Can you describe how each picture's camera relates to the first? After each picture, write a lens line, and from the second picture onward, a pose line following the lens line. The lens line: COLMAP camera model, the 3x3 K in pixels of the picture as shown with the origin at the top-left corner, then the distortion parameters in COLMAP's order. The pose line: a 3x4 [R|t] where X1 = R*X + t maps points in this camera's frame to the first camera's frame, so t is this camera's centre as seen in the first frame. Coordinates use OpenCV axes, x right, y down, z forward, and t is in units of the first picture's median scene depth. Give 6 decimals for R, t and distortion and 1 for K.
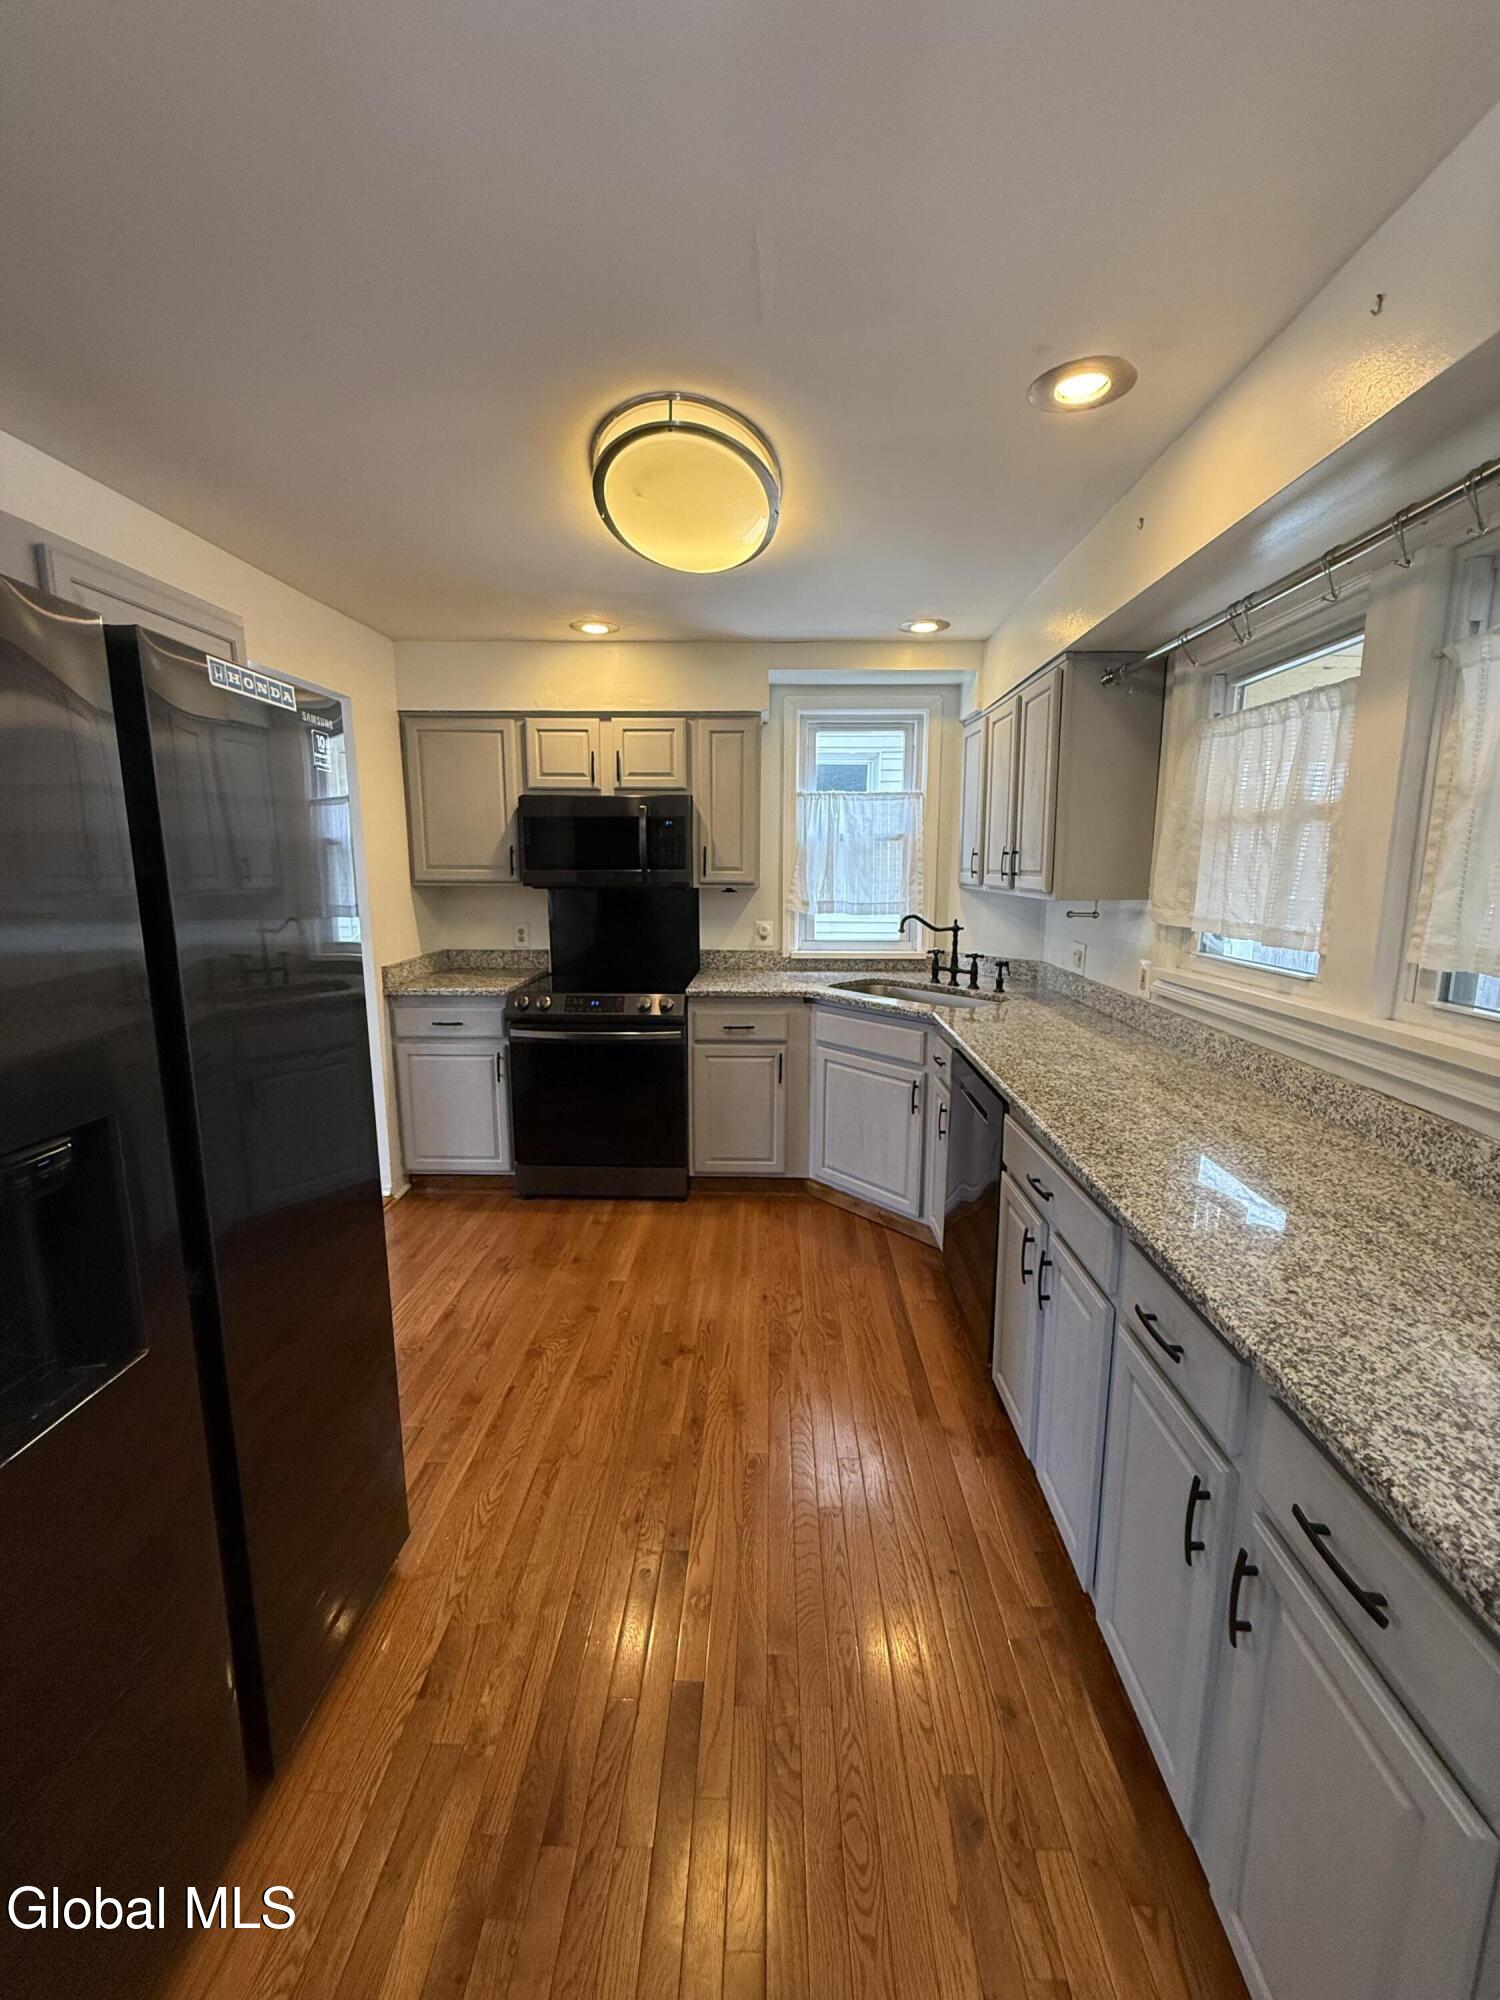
lens RADIAL K [[794.8, 0, 757.2], [0, 794.8, 992.1], [0, 0, 1]] dist [0.000175, -0.000324]
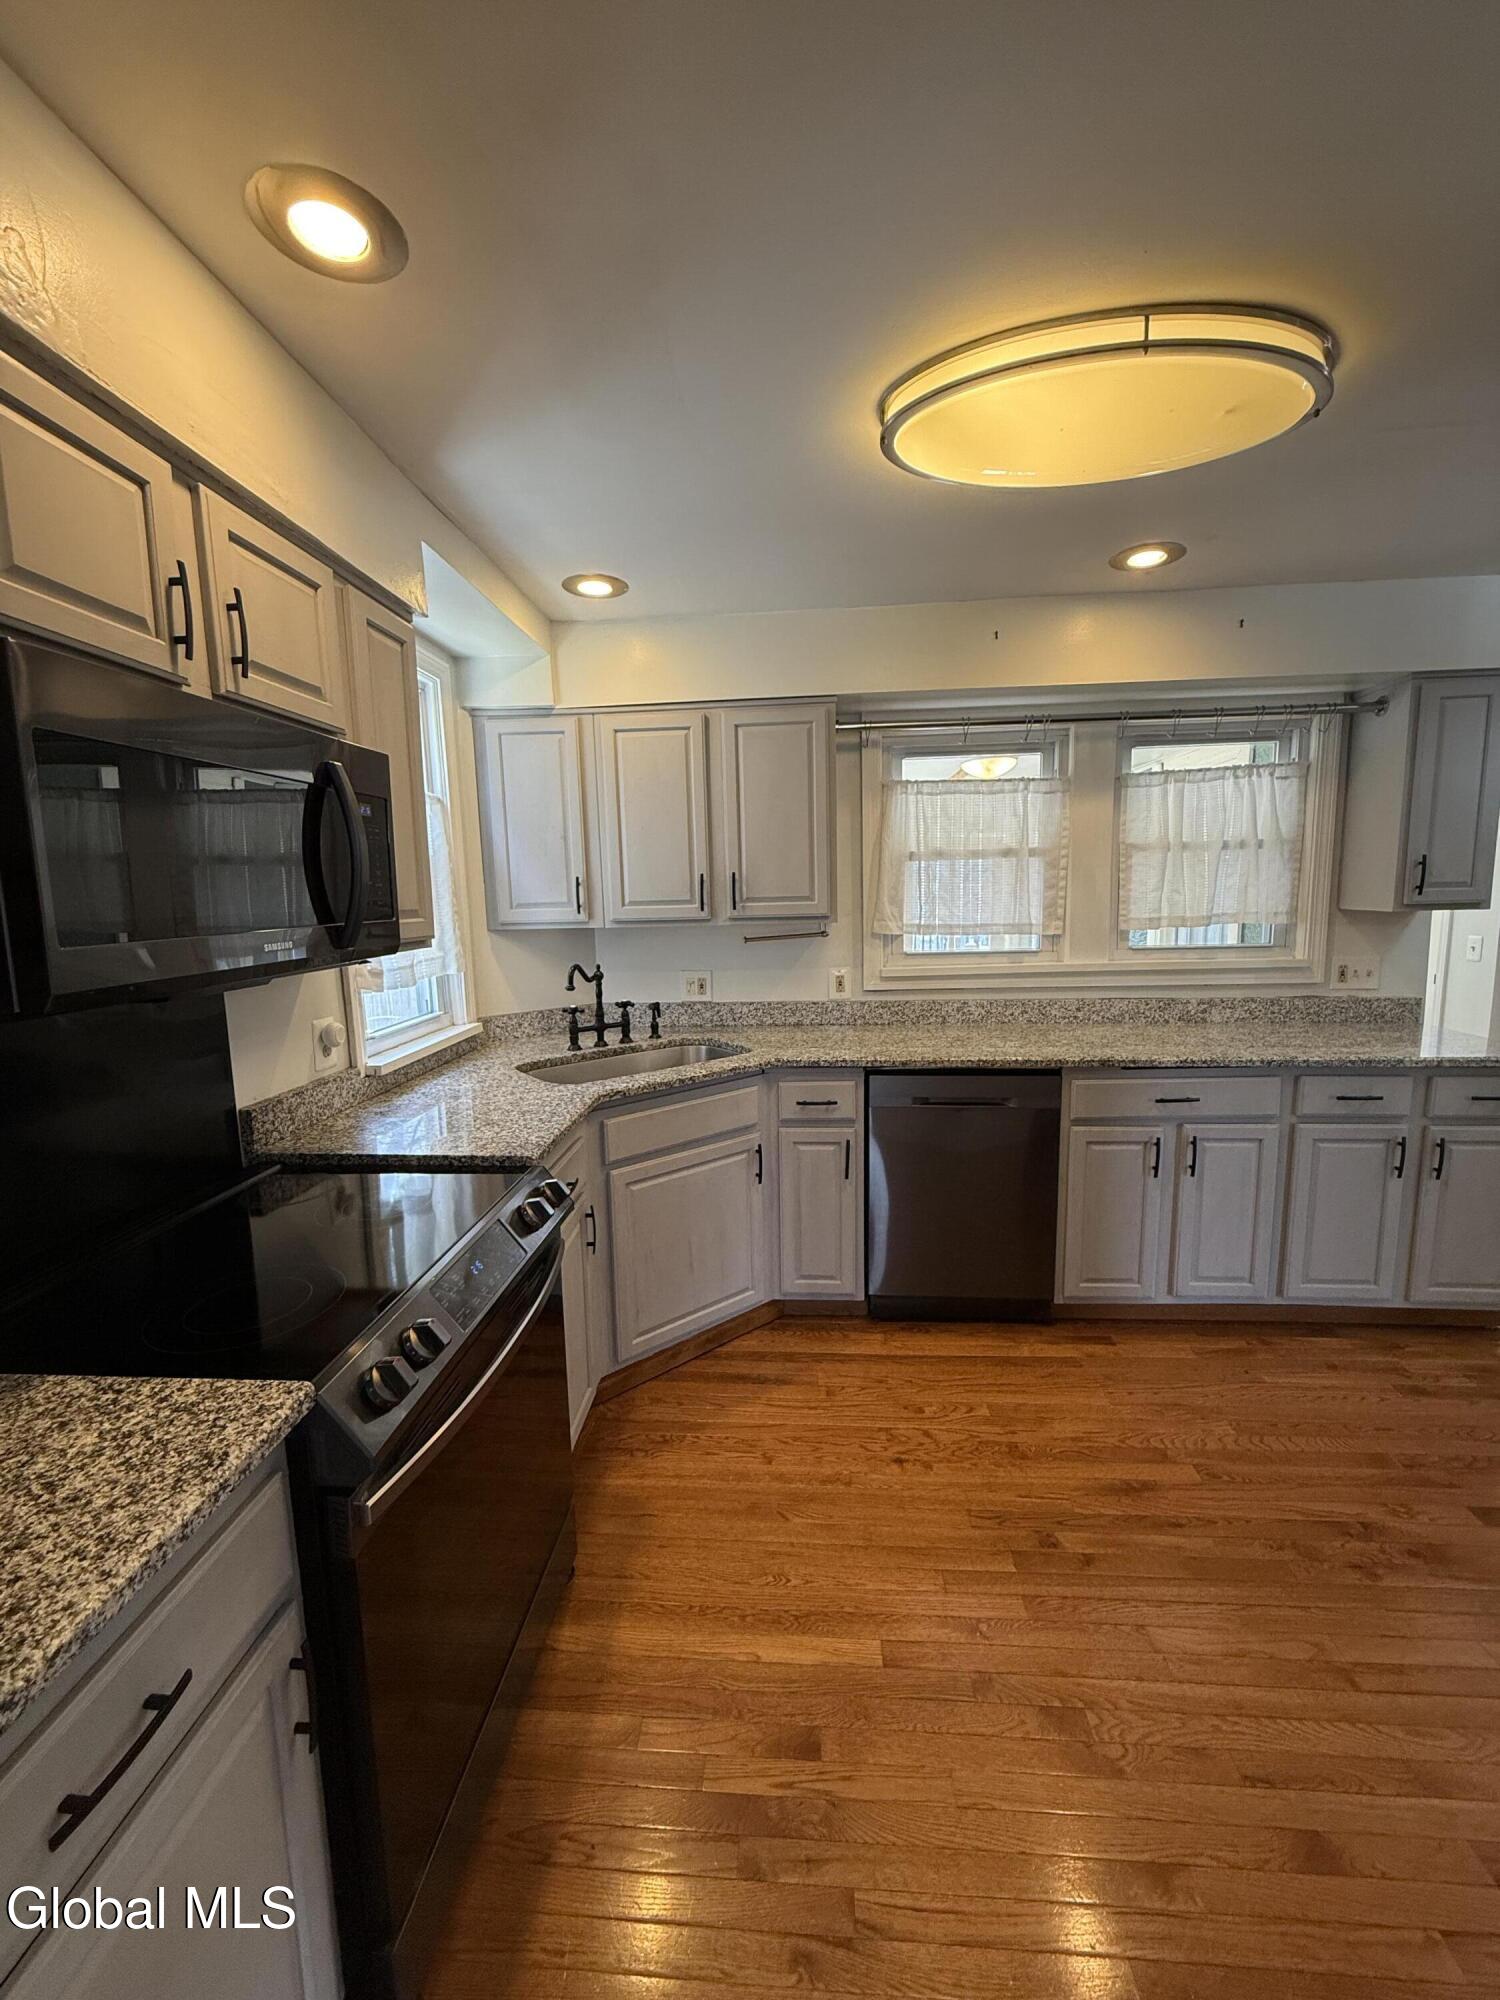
lens RADIAL K [[794.8, 0, 757.2], [0, 794.8, 992.1], [0, 0, 1]] dist [0.000175, -0.000324]
pose [[0.051396, -0.132244, 0.989884, -0.543612], [0.187890, 0.974774, 0.120469, -0.131870], [-0.980844, 0.179798, 0.074947, 0.793615]]
